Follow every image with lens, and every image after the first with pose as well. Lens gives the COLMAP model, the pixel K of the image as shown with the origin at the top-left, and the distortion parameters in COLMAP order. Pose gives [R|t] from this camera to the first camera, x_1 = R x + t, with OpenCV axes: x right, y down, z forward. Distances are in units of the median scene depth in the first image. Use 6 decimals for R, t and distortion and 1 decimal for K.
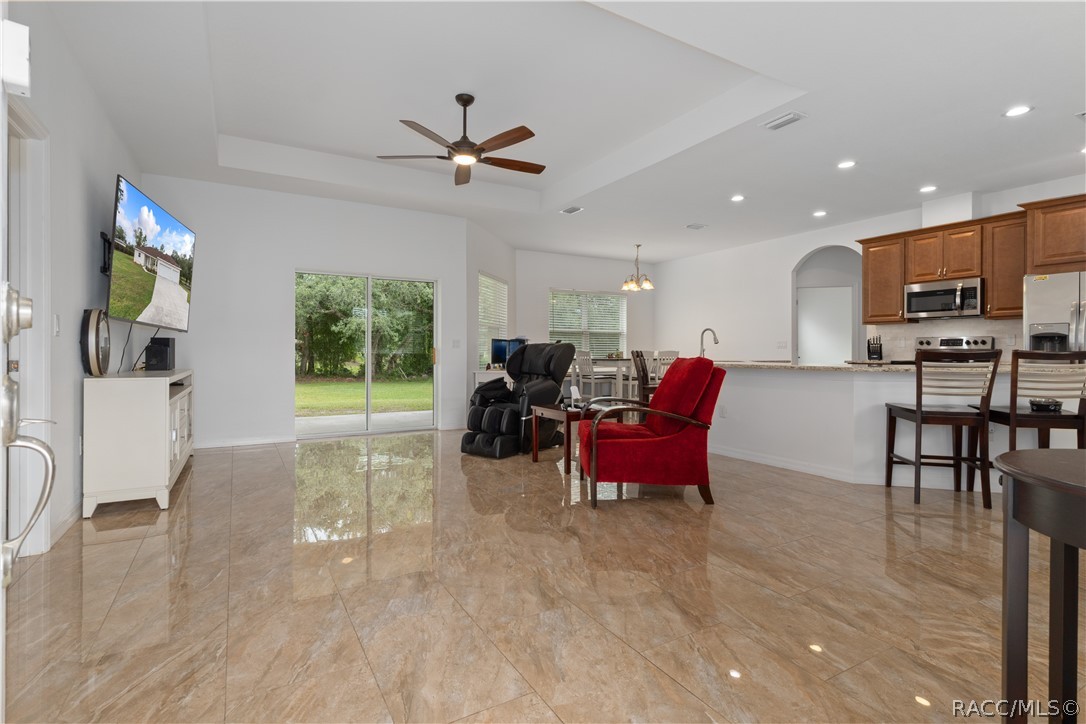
lens RADIAL K [[527.1, 0, 540.7], [0, 527.1, 354.3], [0, 0, 1]] dist [0.004351, 0.000338]
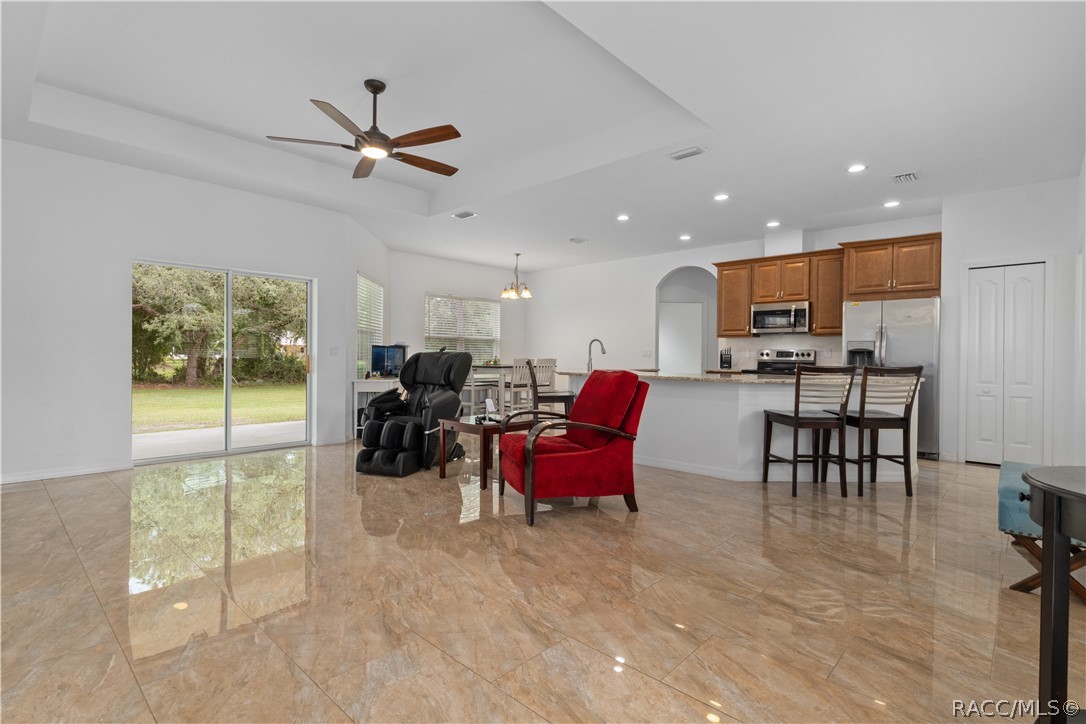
lens RADIAL K [[520.4, 0, 539.6], [0, 520.4, 360.2], [0, 0, 1]] dist [0.002278, -0.000374]
pose [[0.956848, 0.004776, 0.290551, -0.112289], [-0.006766, 0.999960, 0.005844, -0.014924], [-0.290511, -0.007558, 0.956842, 0.047000]]
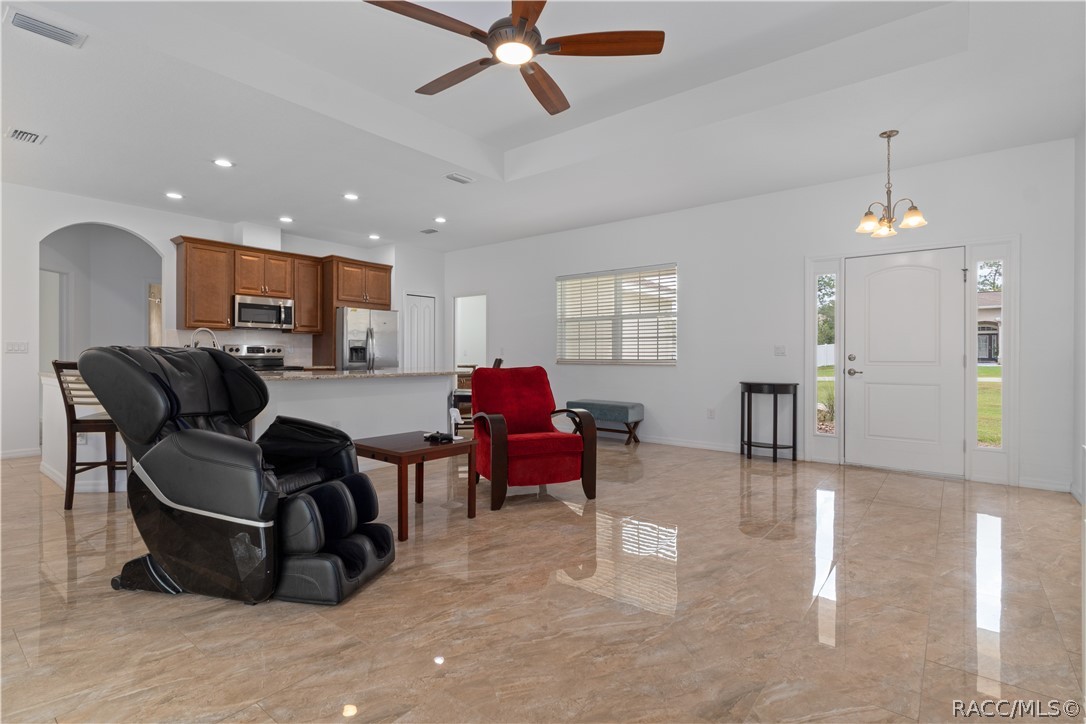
lens RADIAL K [[511.3, 0, 543.1], [0, 511.3, 357.5], [0, 0, 1]] dist [-0.000680, 0.000196]
pose [[-0.360462, -0.006123, 0.932754, -0.600634], [-0.001550, 0.999981, 0.005966, -0.016679], [-0.932773, 0.000705, -0.360465, 0.996412]]
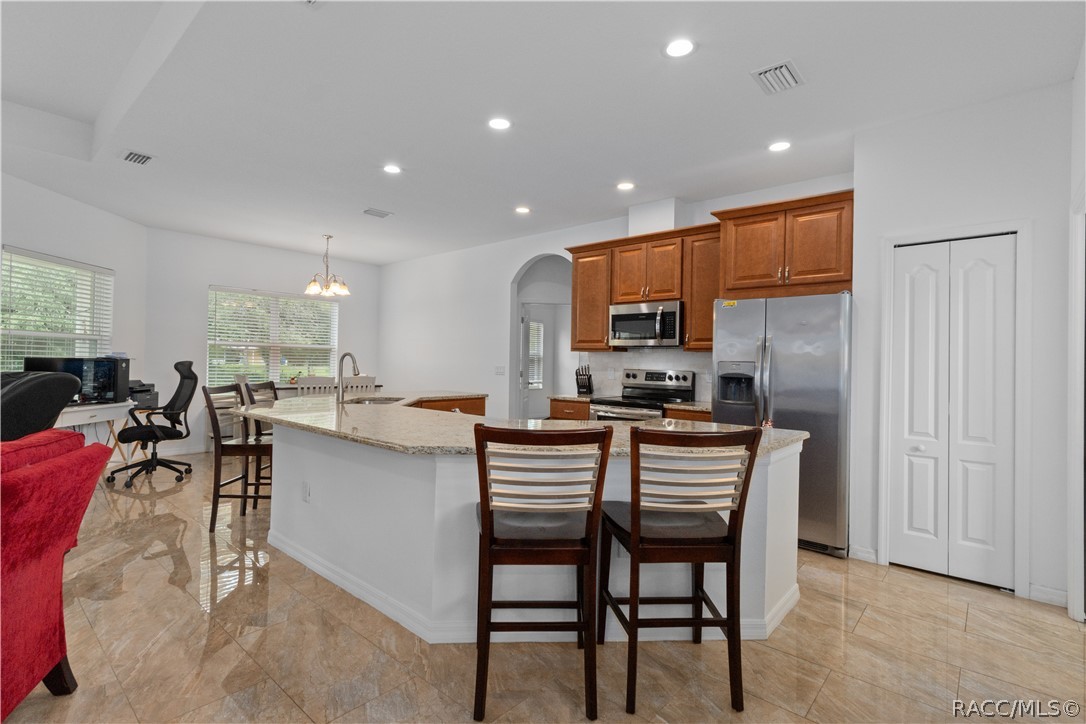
lens RADIAL K [[511.3, 0, 543.1], [0, 511.3, 357.5], [0, 0, 1]] dist [-0.000680, 0.000196]
pose [[0.946682, 0.021275, 0.321465, 0.422838], [-0.017886, 0.999749, -0.013492, -0.046907], [-0.321671, 0.007023, 0.946825, 0.353028]]
